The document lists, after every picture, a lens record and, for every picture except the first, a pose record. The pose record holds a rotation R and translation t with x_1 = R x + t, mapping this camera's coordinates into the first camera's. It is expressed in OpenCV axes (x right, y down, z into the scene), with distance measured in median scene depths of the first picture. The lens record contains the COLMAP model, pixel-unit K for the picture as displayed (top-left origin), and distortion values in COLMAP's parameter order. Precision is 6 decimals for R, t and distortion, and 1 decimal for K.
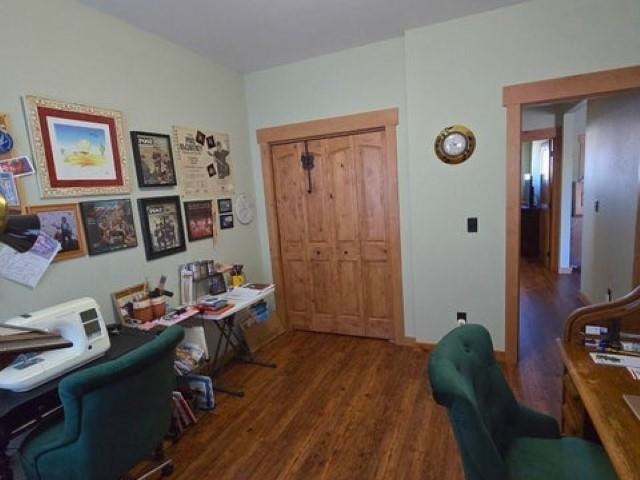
lens RADIAL K [[349.9, 0, 324.5], [0, 349.9, 240.6], [0, 0, 1]] dist [-0.000991, -0.001374]
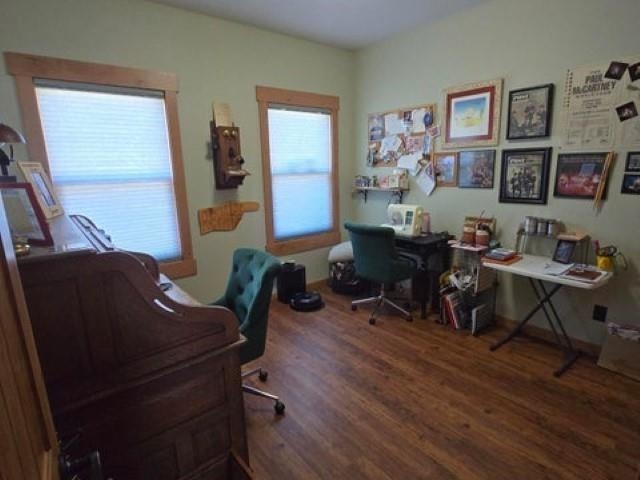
lens RADIAL K [[349.9, 0, 324.5], [0, 349.9, 240.6], [0, 0, 1]] dist [-0.000991, -0.001374]
pose [[-0.454458, 0.269182, -0.849123, 0.815517], [-0.074857, 0.938335, 0.337527, -0.176834], [0.887617, 0.216954, -0.406283, 0.957004]]
